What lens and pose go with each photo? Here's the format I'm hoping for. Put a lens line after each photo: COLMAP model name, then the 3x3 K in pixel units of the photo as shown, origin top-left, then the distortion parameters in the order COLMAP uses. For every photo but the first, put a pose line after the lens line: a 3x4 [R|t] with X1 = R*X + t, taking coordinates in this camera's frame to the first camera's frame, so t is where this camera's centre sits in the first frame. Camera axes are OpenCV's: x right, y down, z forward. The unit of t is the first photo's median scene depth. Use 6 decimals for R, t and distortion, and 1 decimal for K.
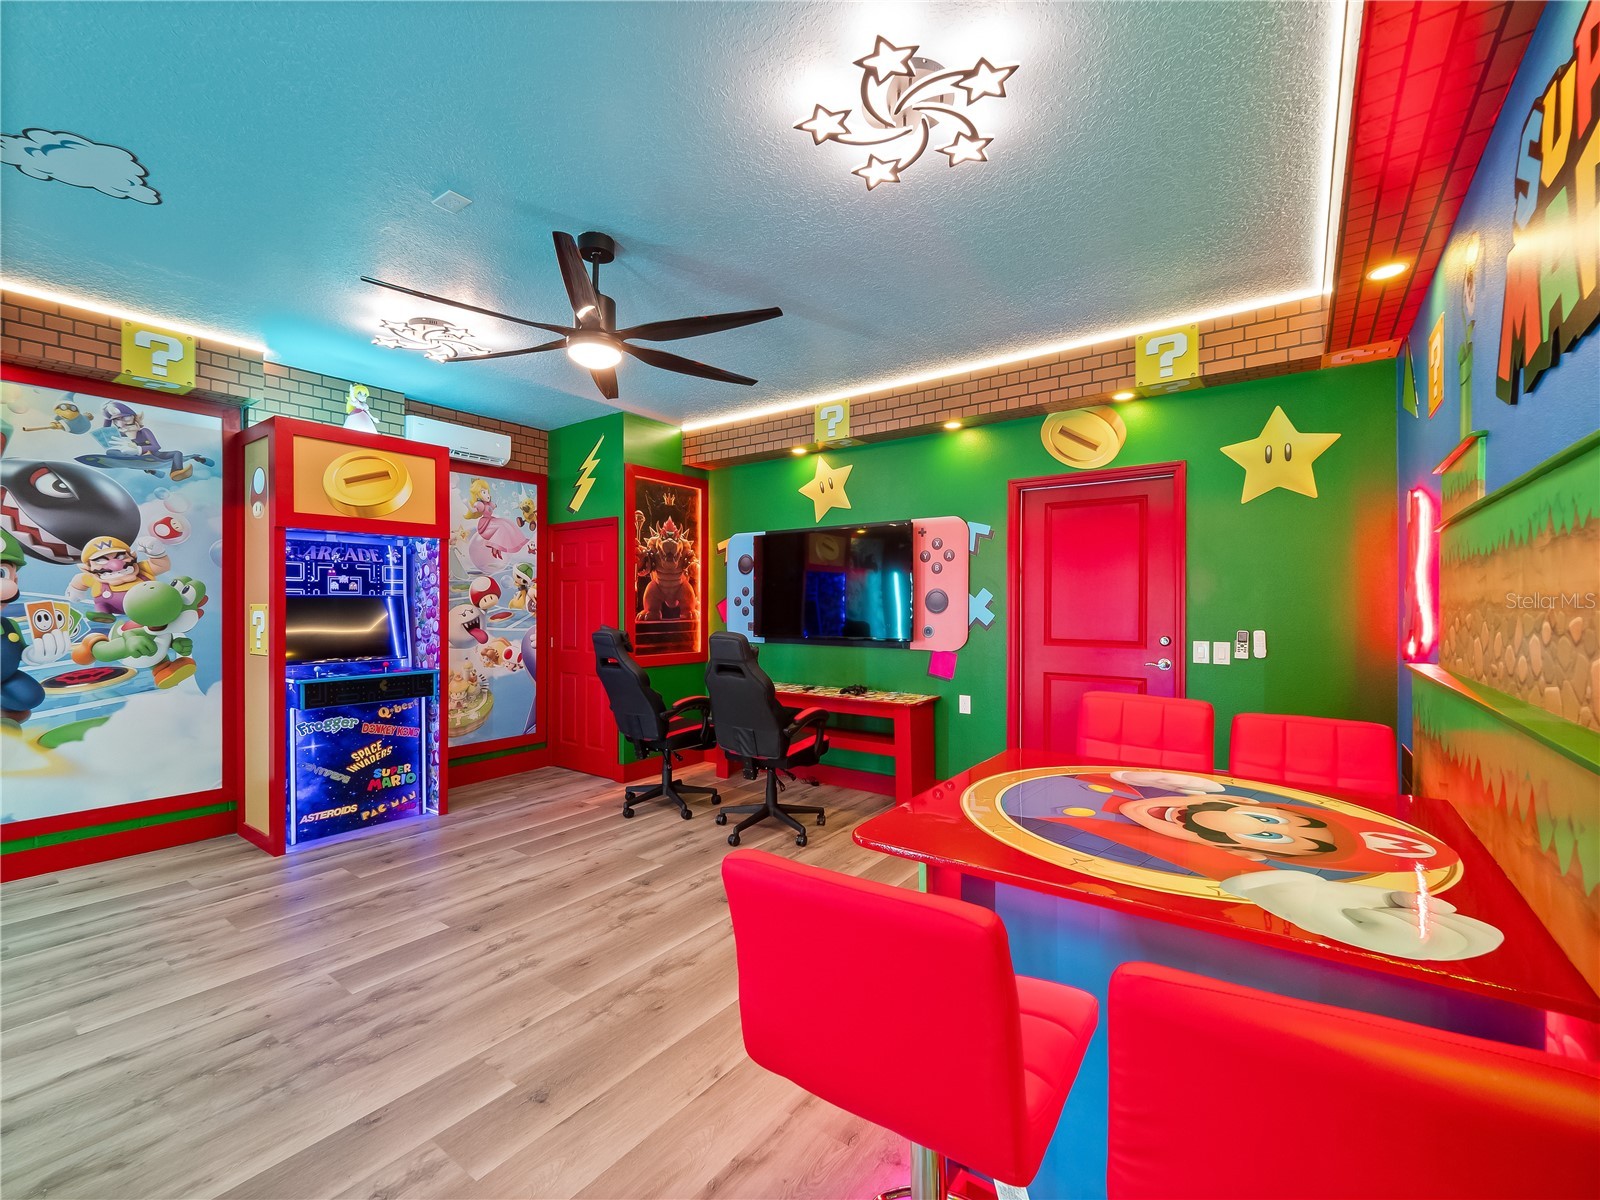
lens RADIAL K [[679.8, 0, 787.0], [0, 679.8, 602.4], [0, 0, 1]] dist [-0.000002, -0.005907]
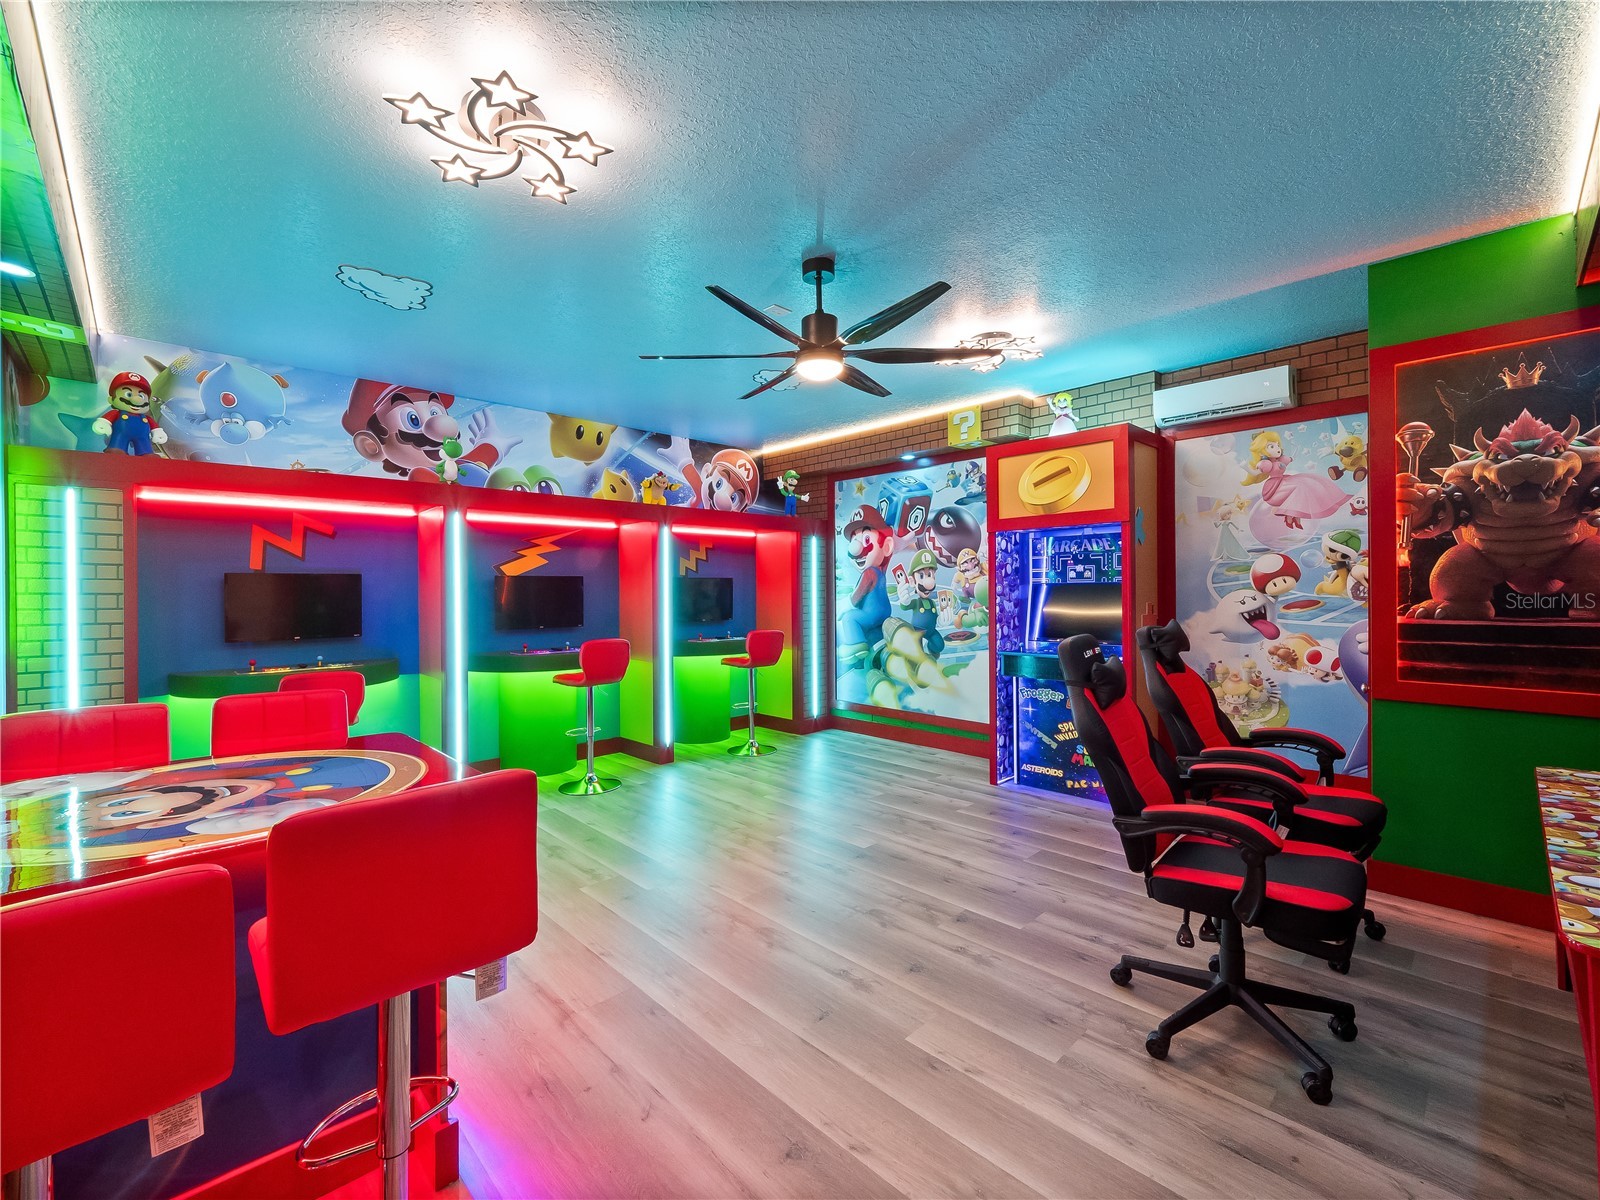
lens RADIAL K [[668.7, 0, 785.2], [0, 668.7, 591.1], [0, 0, 1]] dist [0.000943, -0.013690]
pose [[-0.170207, 0.000412, -0.985408, 0.529606], [0.011410, 0.999934, -0.001553, -0.000587], [0.985342, -0.011508, -0.170200, 0.750403]]
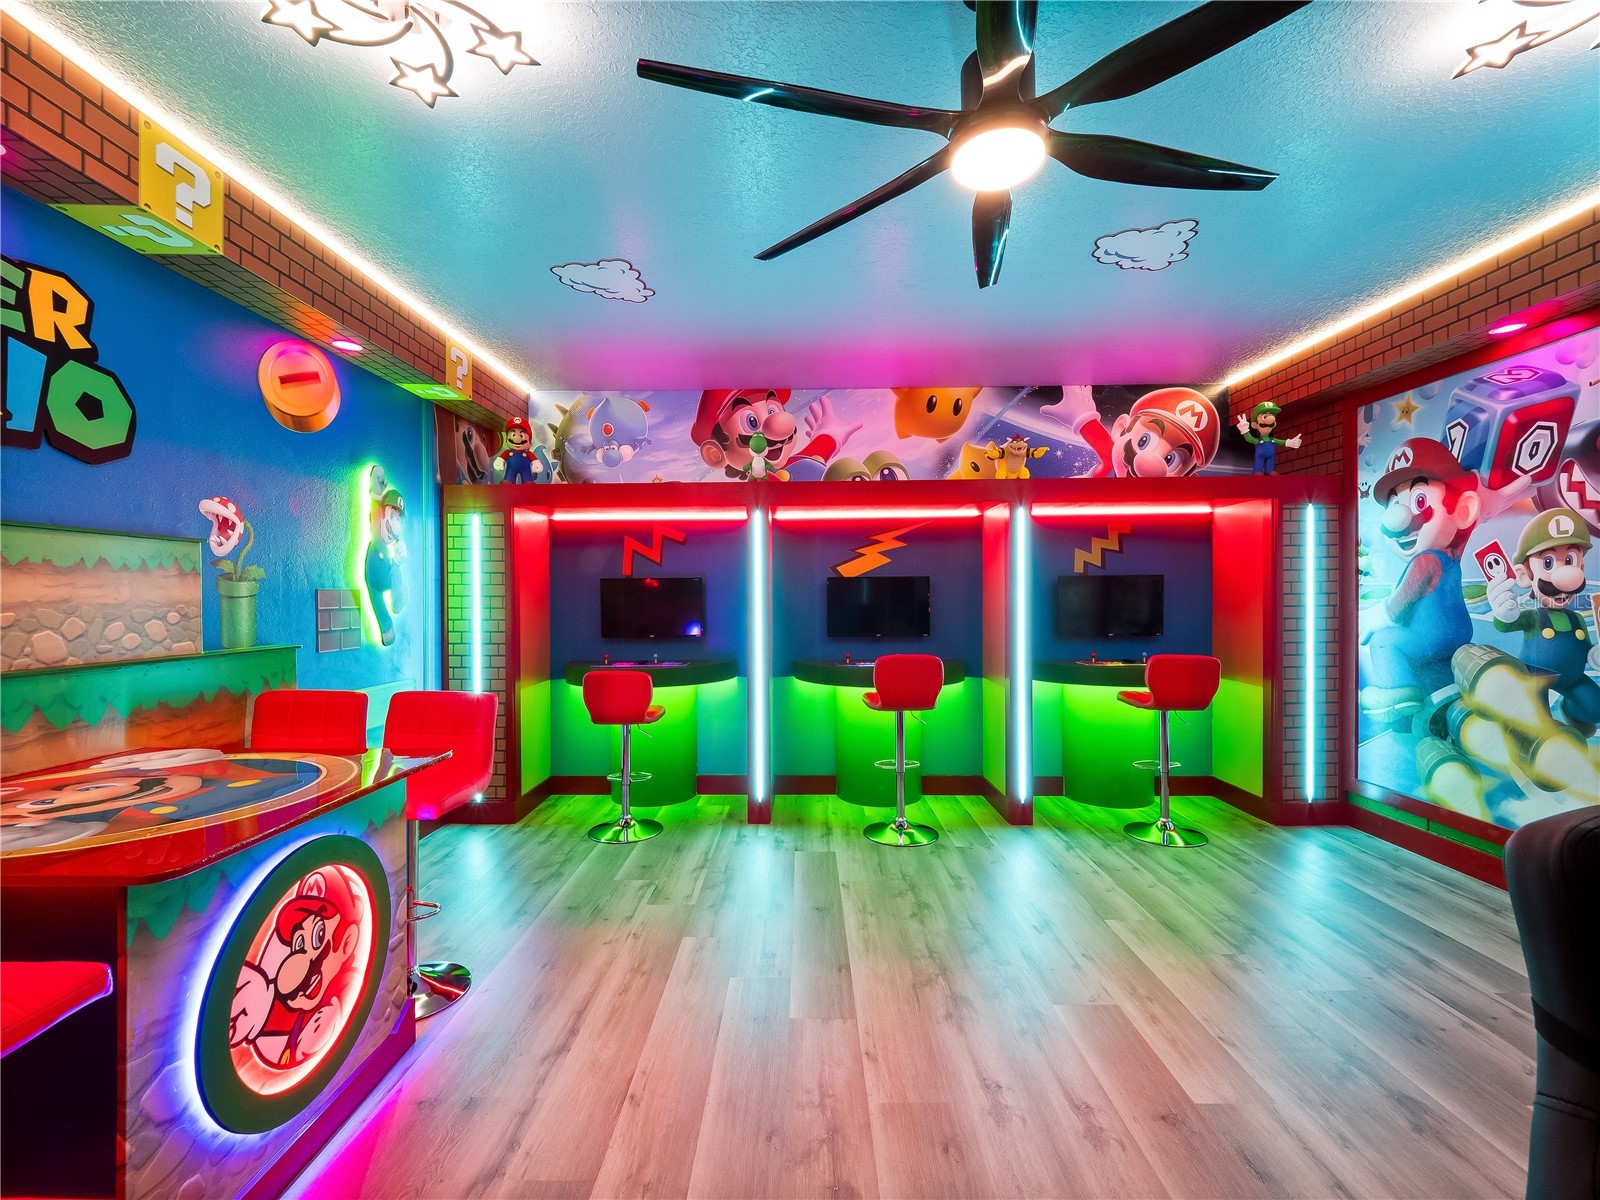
lens RADIAL K [[679.8, 0, 787.0], [0, 679.8, 602.4], [0, 0, 1]] dist [-0.000002, -0.005907]
pose [[-0.811835, 0.008393, -0.583826, 0.128577], [0.008006, 0.999963, 0.003243, 0.000446], [0.583832, -0.002042, -0.811872, 0.905539]]
